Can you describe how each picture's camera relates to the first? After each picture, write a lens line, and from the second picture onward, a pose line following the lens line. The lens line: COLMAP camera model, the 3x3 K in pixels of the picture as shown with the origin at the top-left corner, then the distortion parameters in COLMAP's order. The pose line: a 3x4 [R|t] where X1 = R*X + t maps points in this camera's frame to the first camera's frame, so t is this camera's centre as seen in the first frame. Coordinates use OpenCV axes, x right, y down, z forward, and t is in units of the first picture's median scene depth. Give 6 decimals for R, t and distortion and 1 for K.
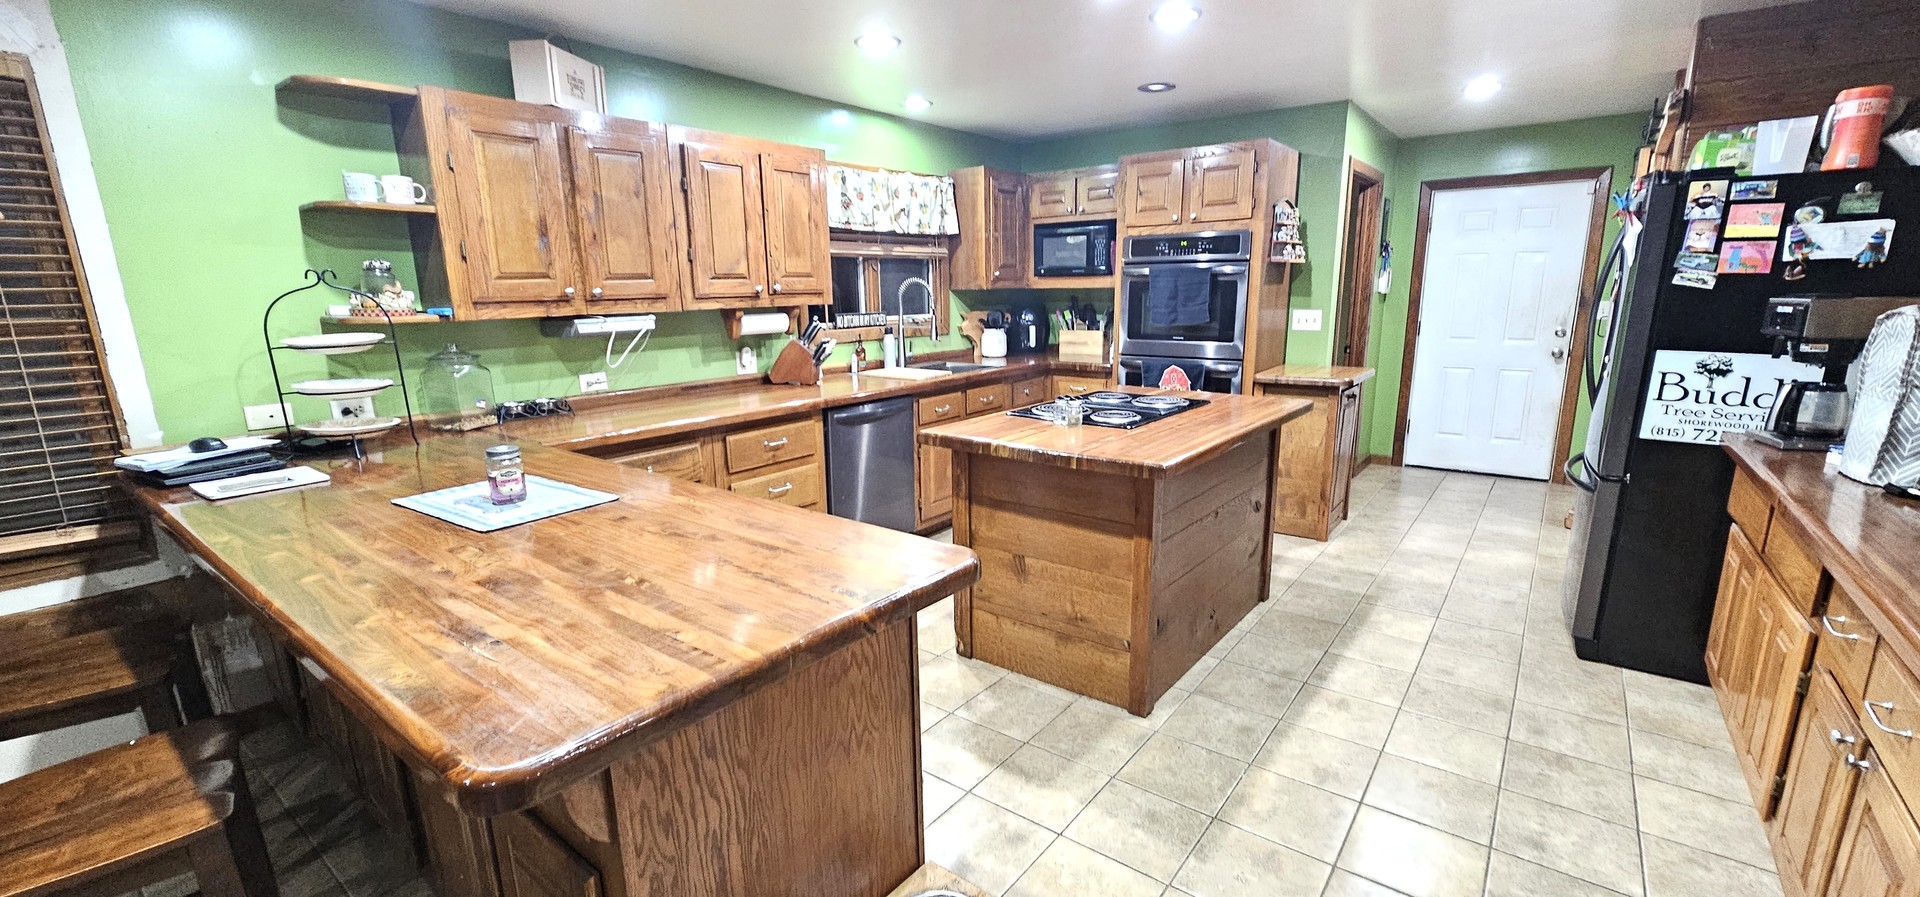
lens RADIAL K [[781.4, 0, 966.7], [0, 781.4, 455.6], [0, 0, 1]] dist [0.003285, 0.000013]
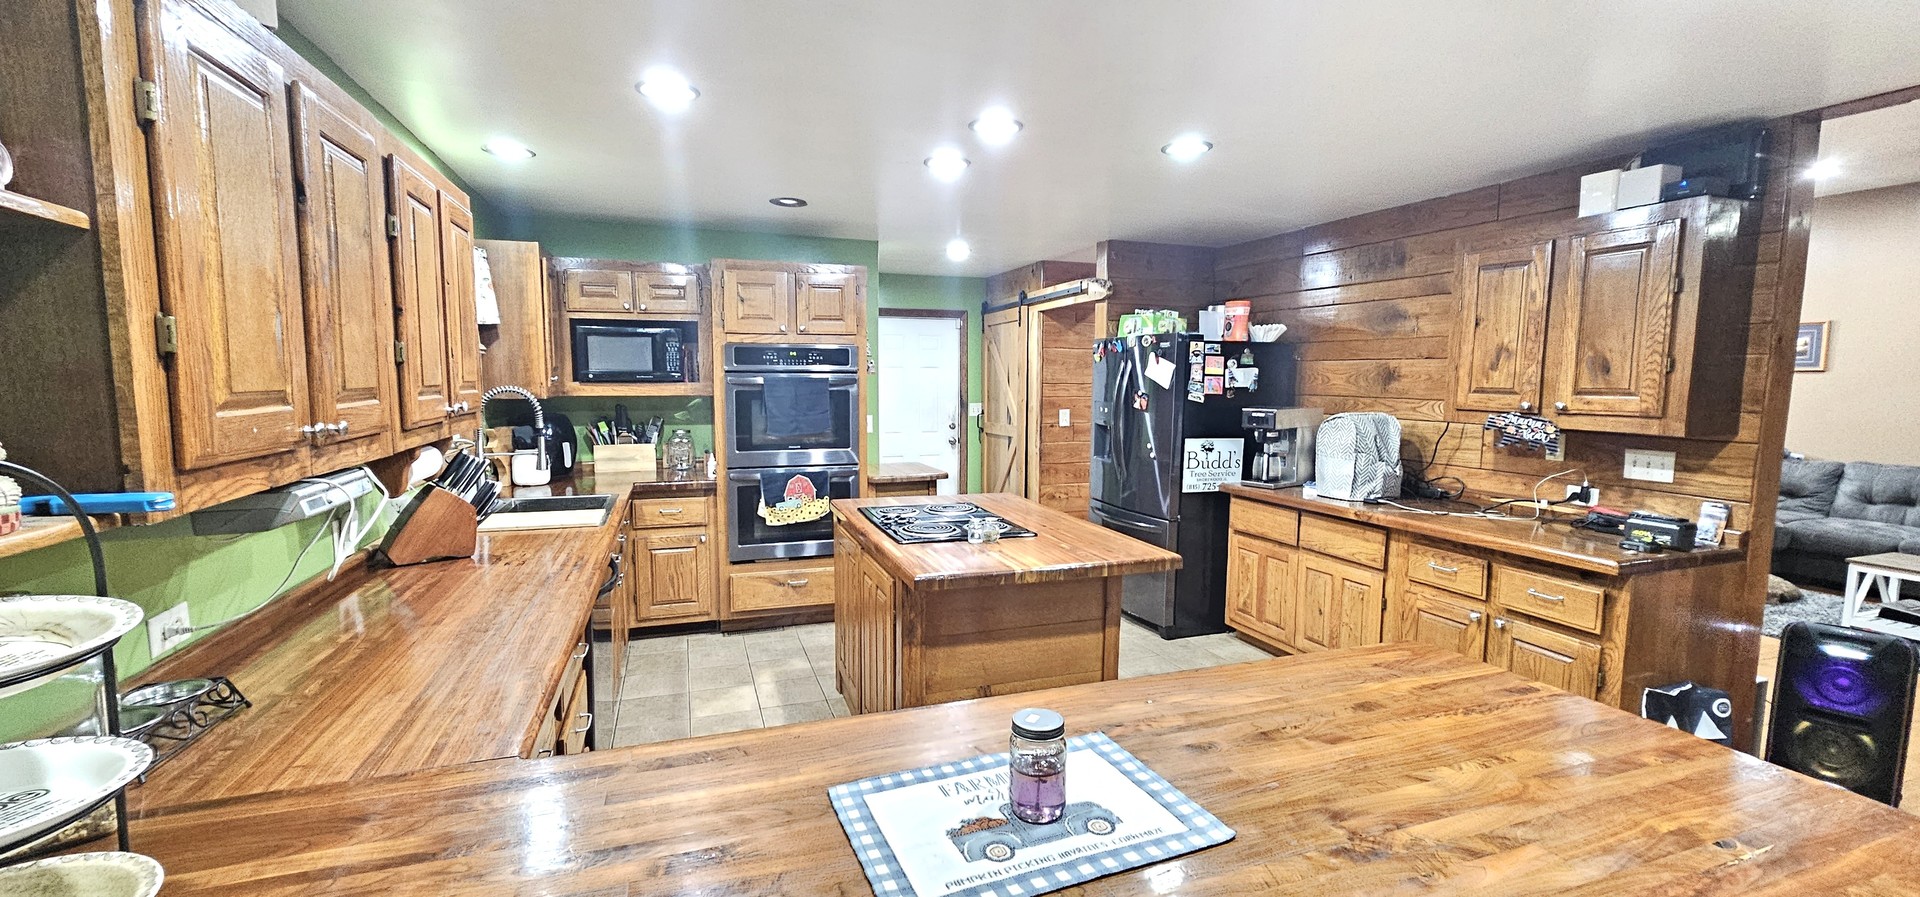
lens RADIAL K [[781.4, 0, 964.7], [0, 781.4, 450.5], [0, 0, 1]] dist [0.003285, 0.000013]
pose [[0.545170, -0.063298, 0.835932, -0.740899], [0.166160, 0.985521, -0.033739, -0.130161], [-0.821693, 0.157292, 0.547795, 0.477608]]
